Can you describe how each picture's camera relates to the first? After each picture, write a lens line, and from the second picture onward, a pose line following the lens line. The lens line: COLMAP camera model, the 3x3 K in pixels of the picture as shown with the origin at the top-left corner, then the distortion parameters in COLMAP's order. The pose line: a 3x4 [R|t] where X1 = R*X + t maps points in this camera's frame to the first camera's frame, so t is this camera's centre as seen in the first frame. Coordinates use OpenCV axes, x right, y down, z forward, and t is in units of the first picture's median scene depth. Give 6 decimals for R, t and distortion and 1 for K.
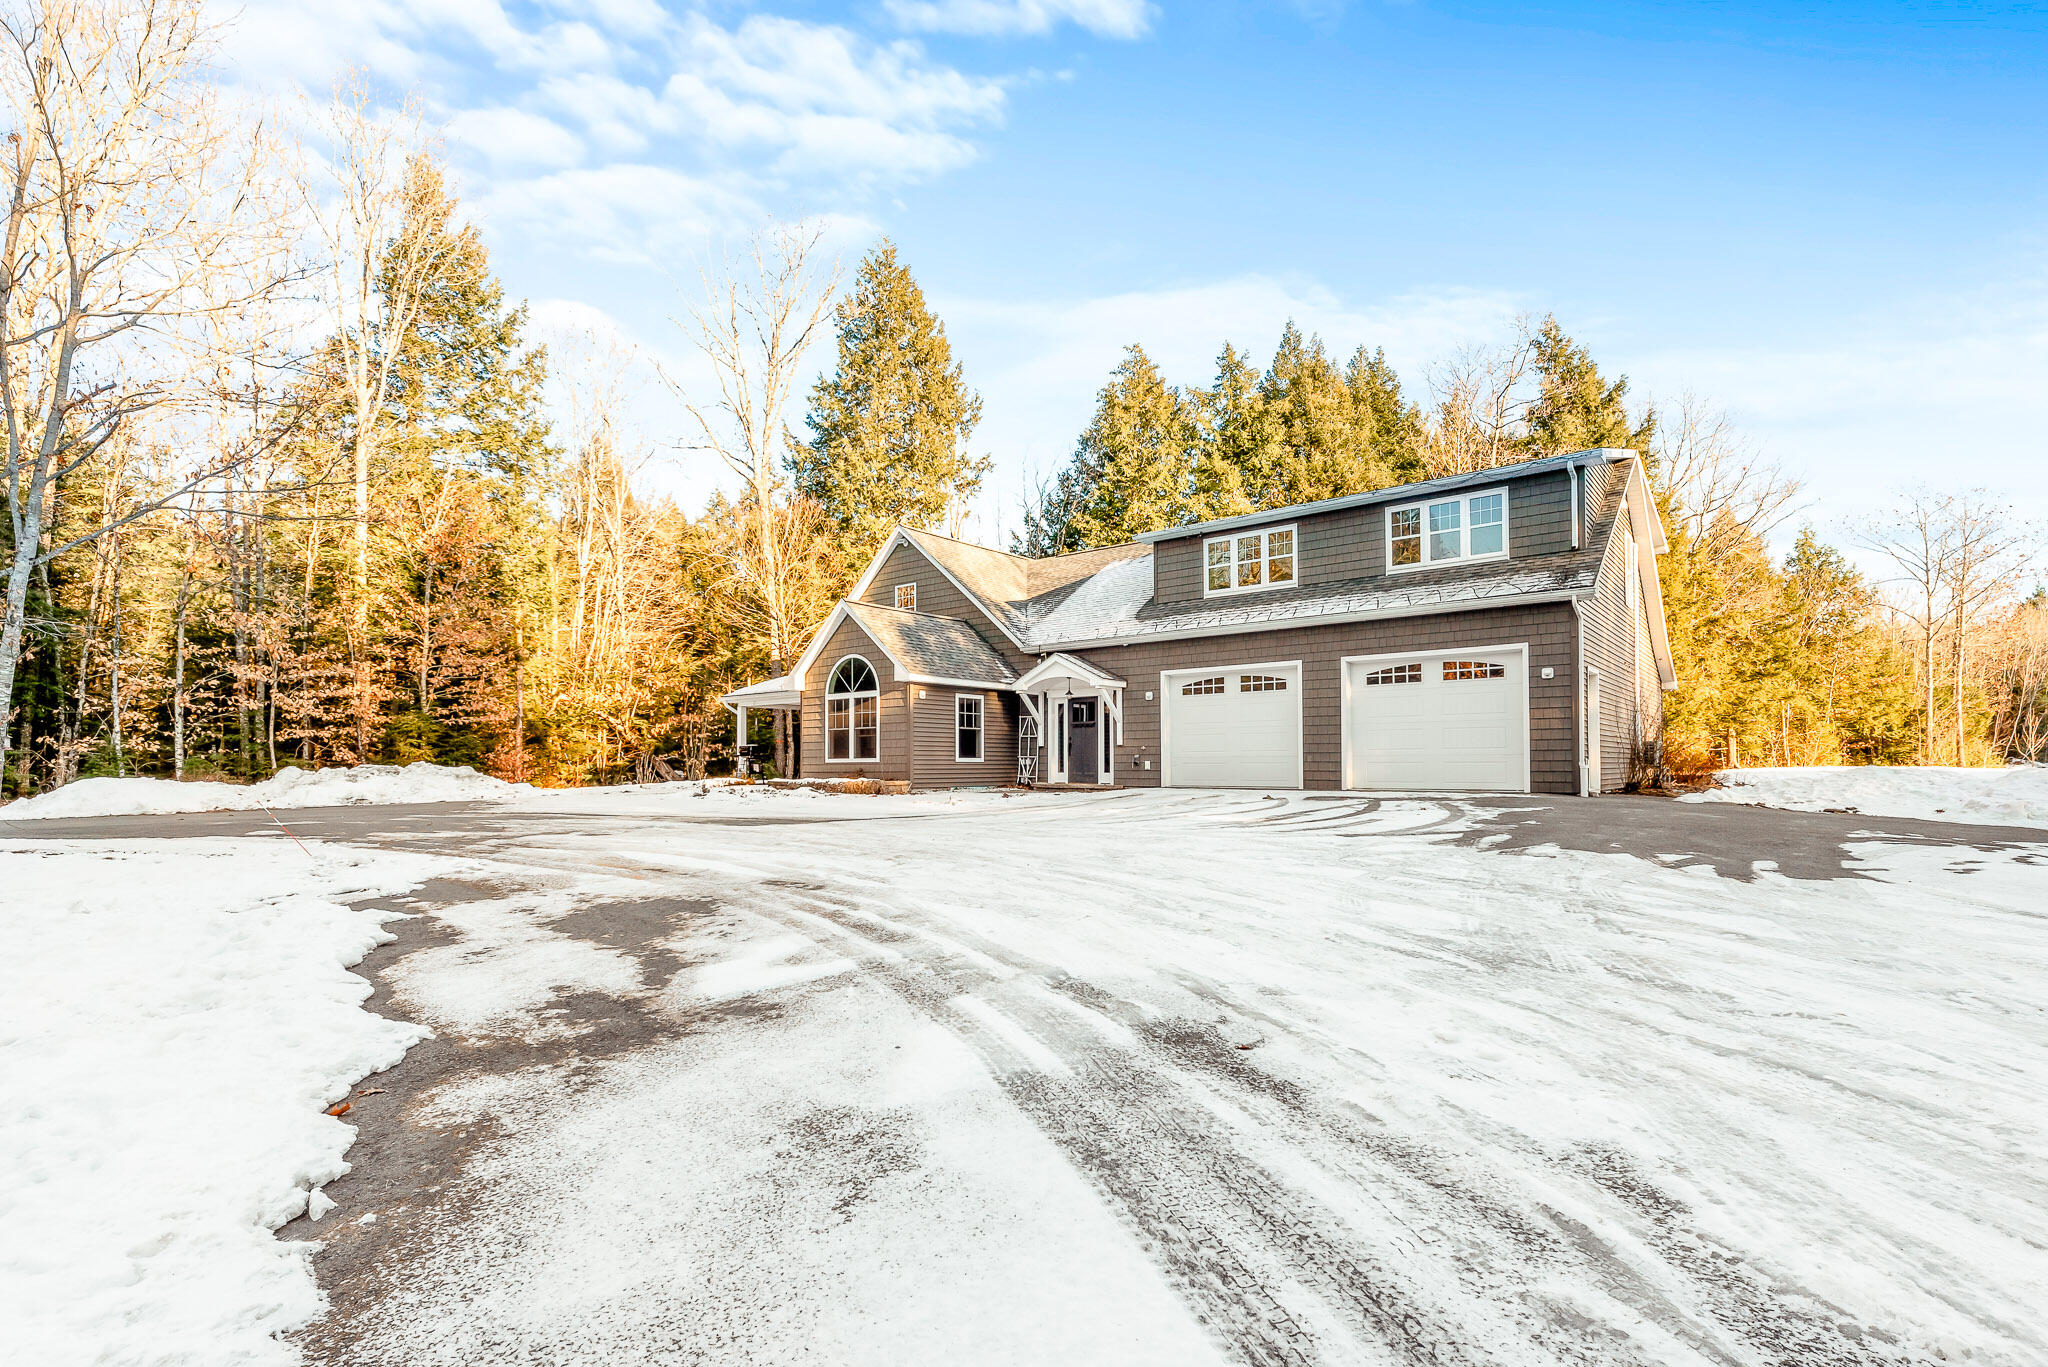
lens RADIAL K [[946.8, 0, 984.1], [0, 946.8, 741.2], [0, 0, 1]] dist [0.000498, -0.000146]
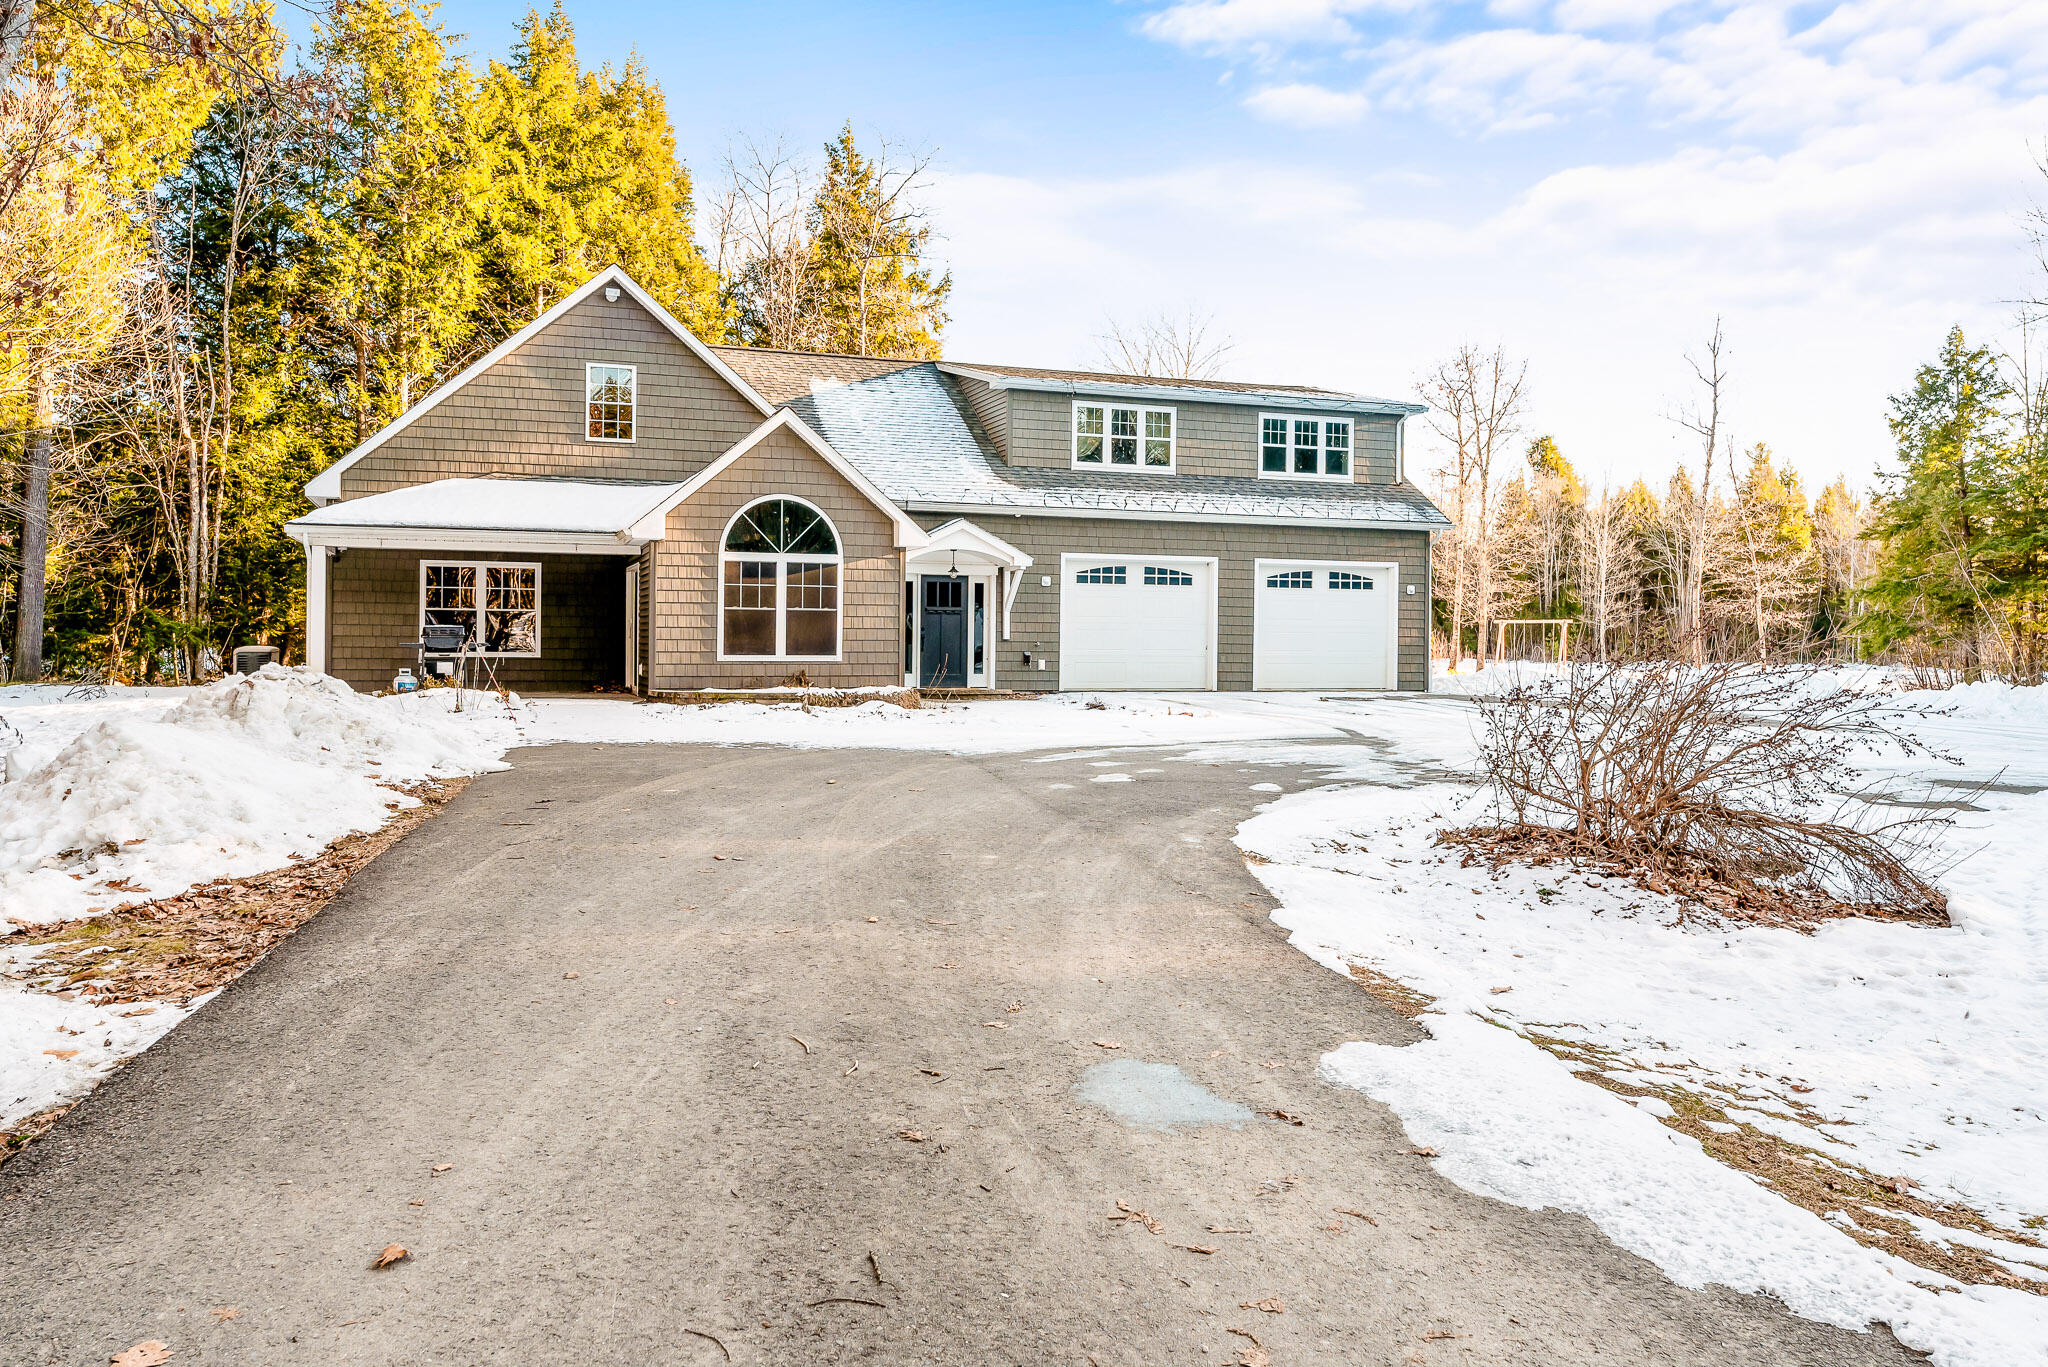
lens RADIAL K [[1493.6, 0, 969.6], [0, 1493.6, 688.4], [0, 0, 1]] dist [-0.000617, -0.000982]
pose [[0.517707, -0.018097, 0.855367, -0.931856], [-0.030948, 0.998726, 0.039861, -0.003796], [-0.854998, -0.047108, 0.516487, 0.354293]]
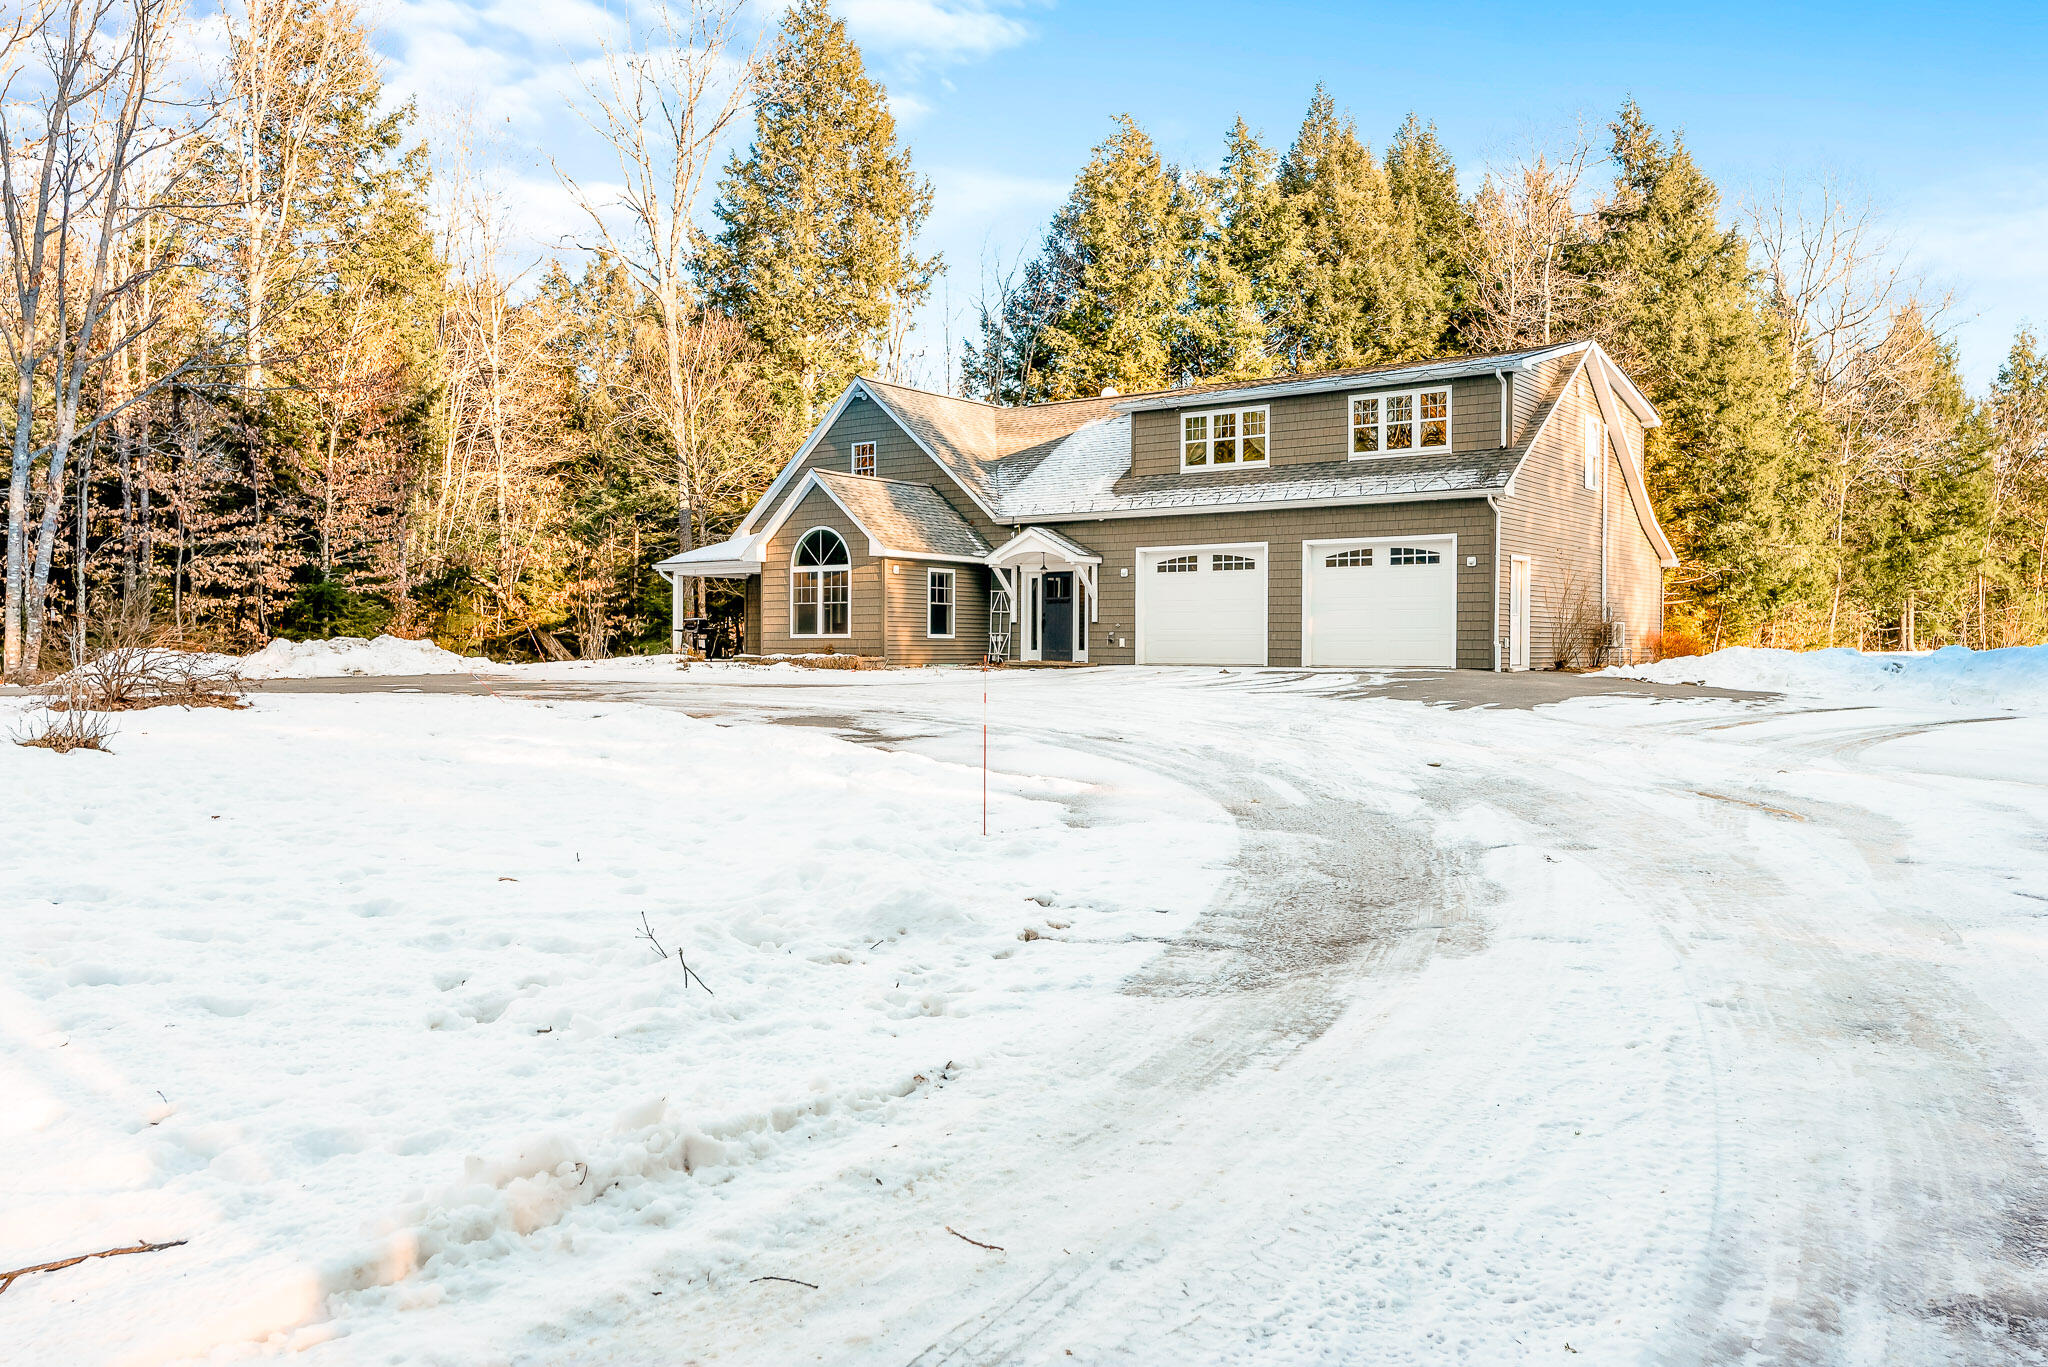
lens RADIAL K [[1493.6, 0, 969.6], [0, 1493.6, 688.4], [0, 0, 1]] dist [-0.000617, -0.000982]
pose [[0.998752, 0.003565, 0.049819, -0.061780], [-0.006296, 0.998480, 0.054755, -0.010539], [-0.049548, -0.055000, 0.997256, -0.530421]]
